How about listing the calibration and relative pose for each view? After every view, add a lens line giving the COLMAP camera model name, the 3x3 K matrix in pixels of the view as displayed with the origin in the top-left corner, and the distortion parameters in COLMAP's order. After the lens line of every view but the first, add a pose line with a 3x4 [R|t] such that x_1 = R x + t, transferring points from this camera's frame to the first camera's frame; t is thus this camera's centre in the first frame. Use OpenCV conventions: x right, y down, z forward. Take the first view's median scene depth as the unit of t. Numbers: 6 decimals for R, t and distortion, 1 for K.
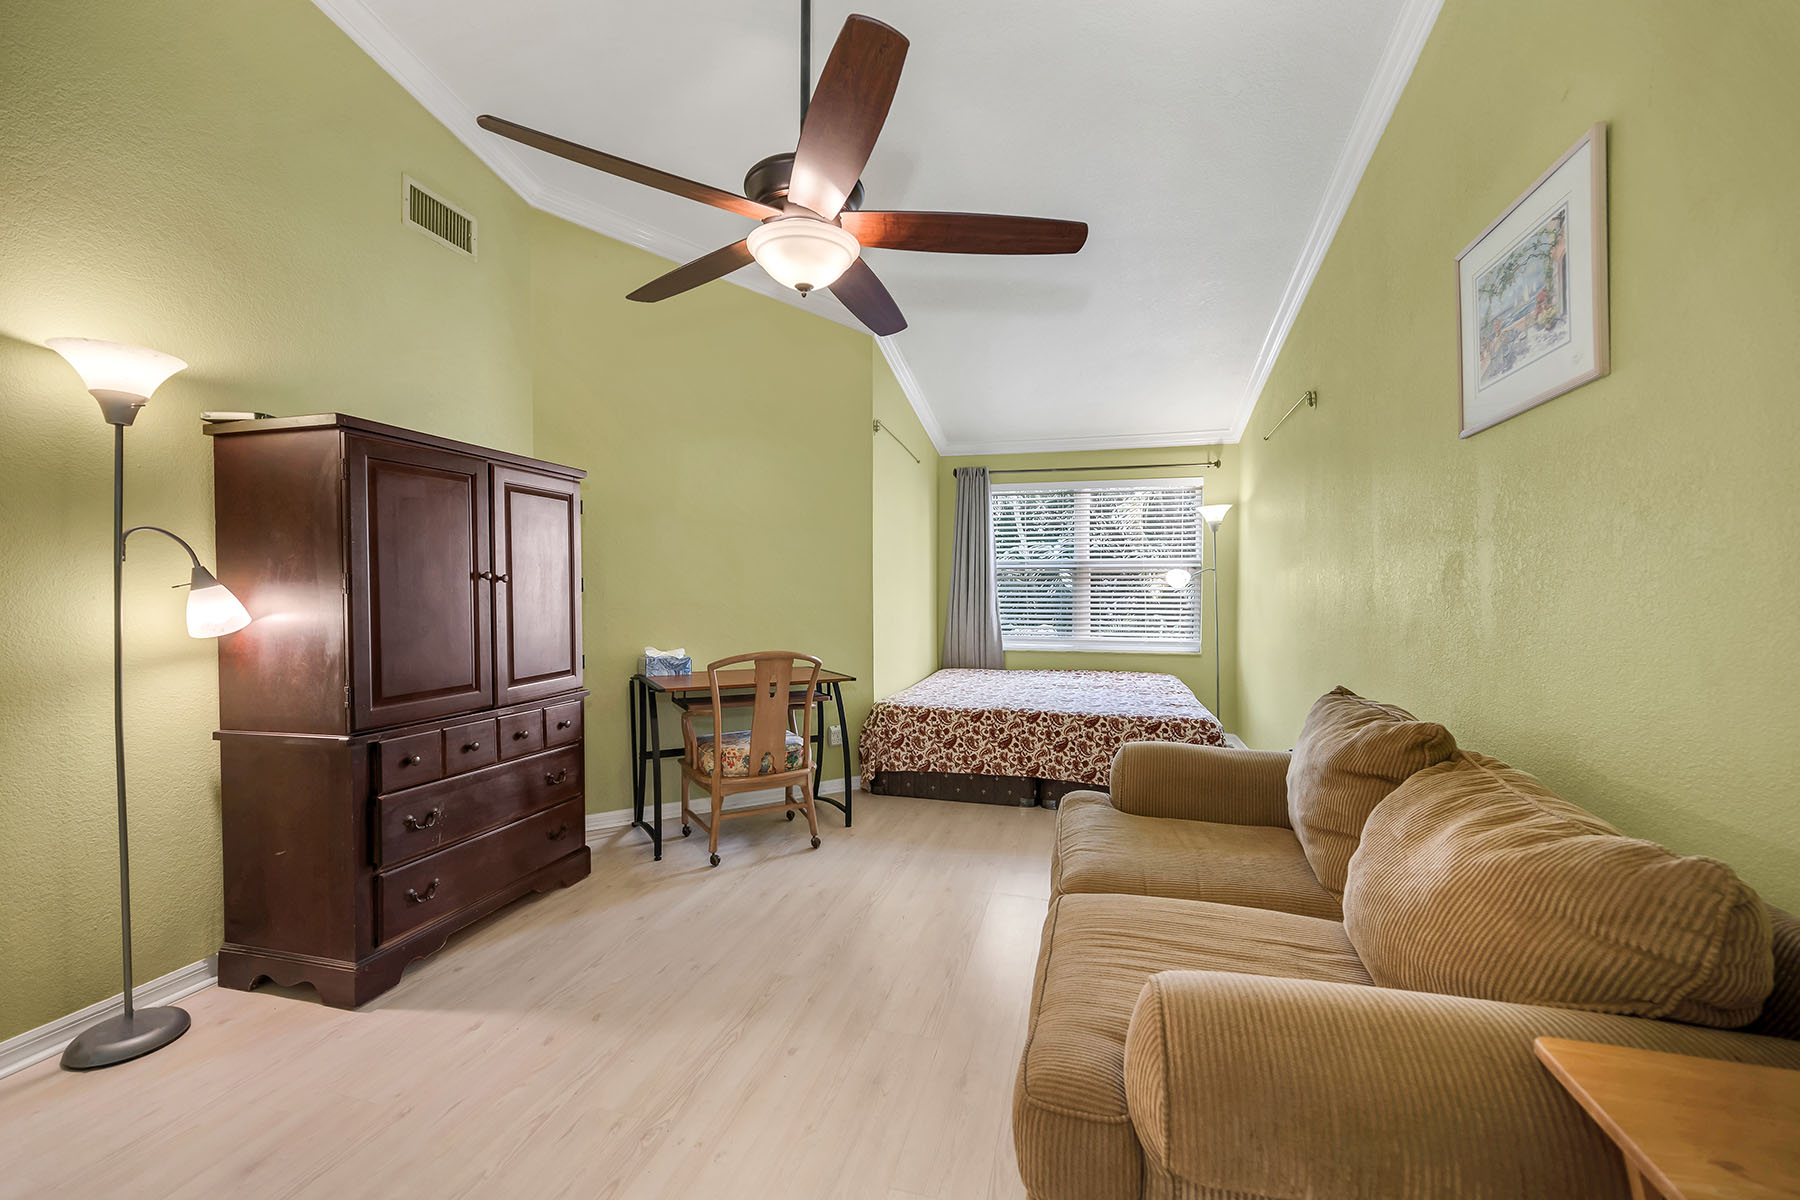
lens RADIAL K [[739.6, 0, 898.5], [0, 739.6, 600.4], [0, 0, 1]] dist [-0.001950, -0.000148]
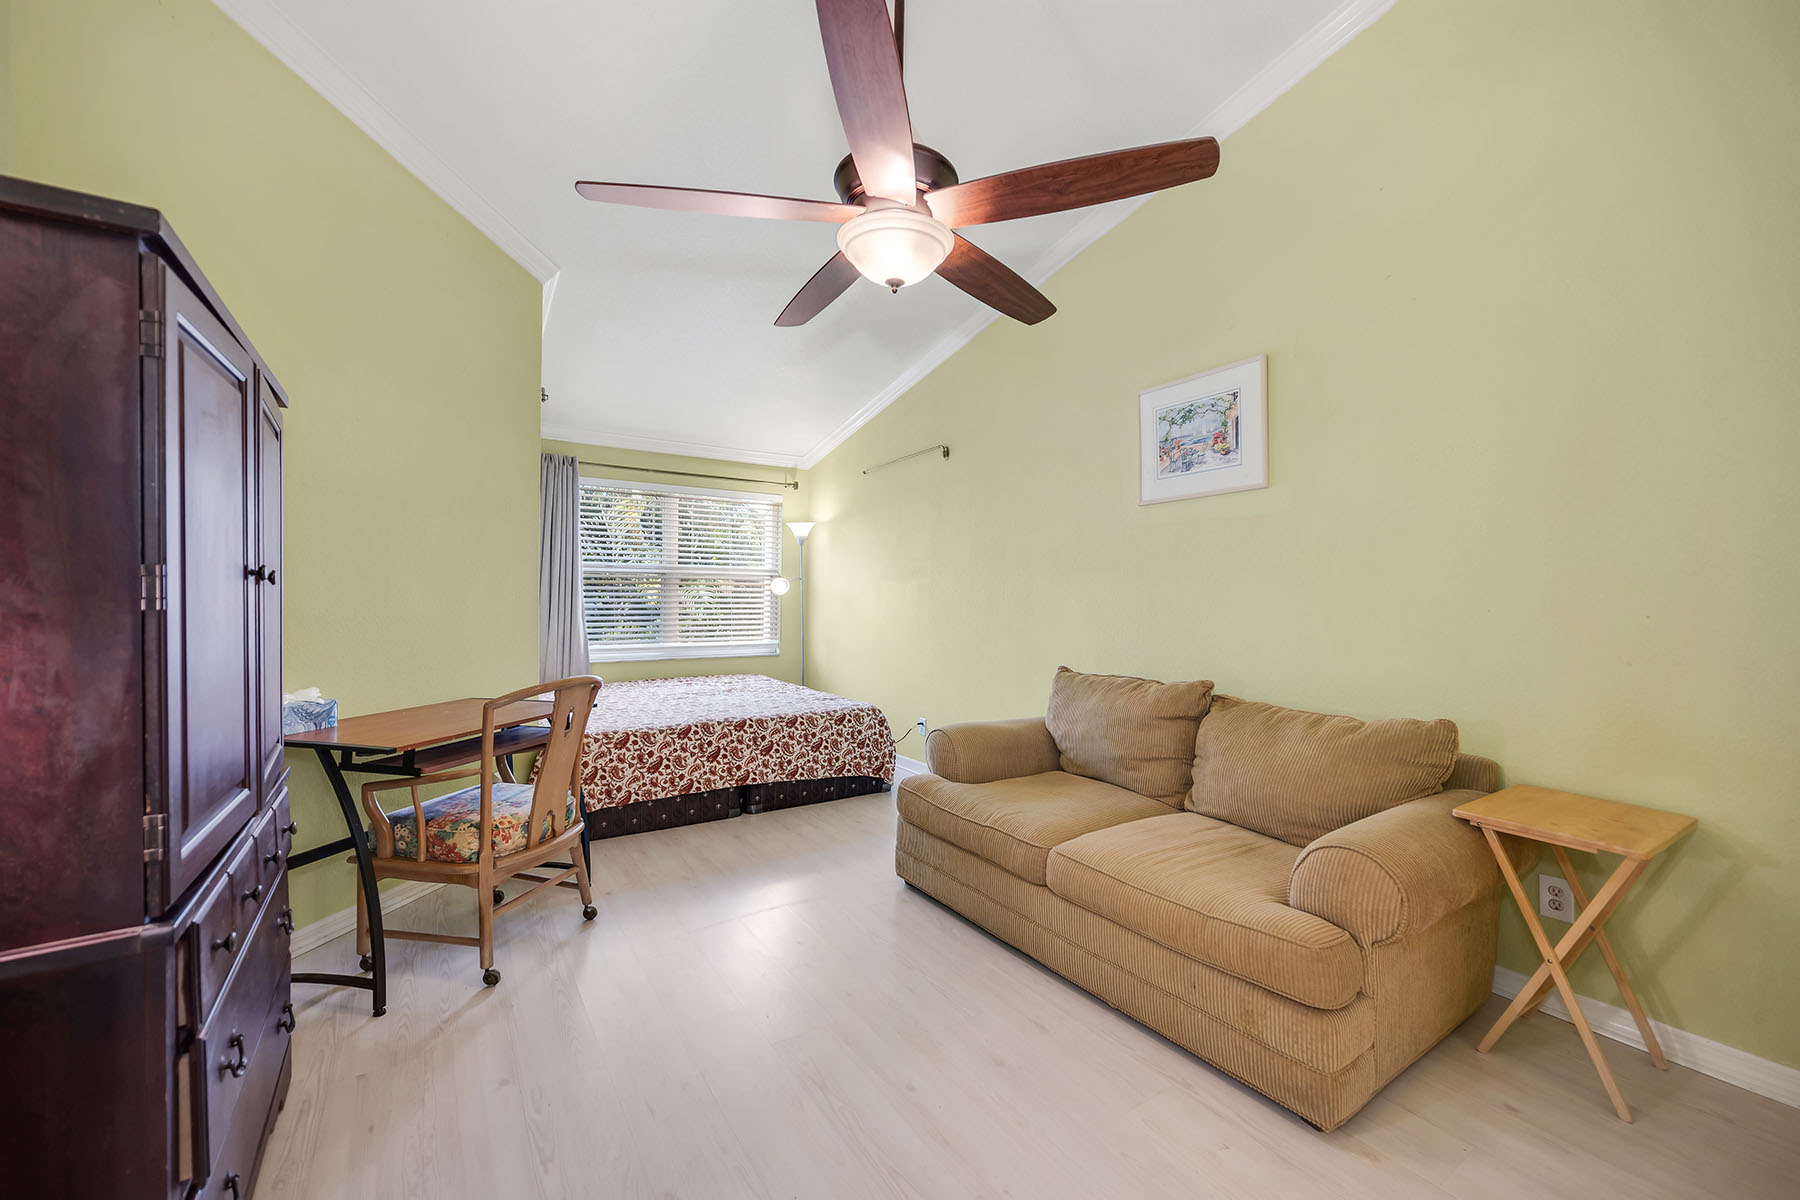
lens RADIAL K [[739.6, 0, 895.4], [0, 739.6, 595.2], [0, 0, 1]] dist [-0.001950, -0.000148]
pose [[0.649634, 0.003657, 0.760238, -0.451139], [0.005098, 0.999945, -0.009166, -0.006474], [-0.760230, 0.009830, 0.649580, 0.201167]]
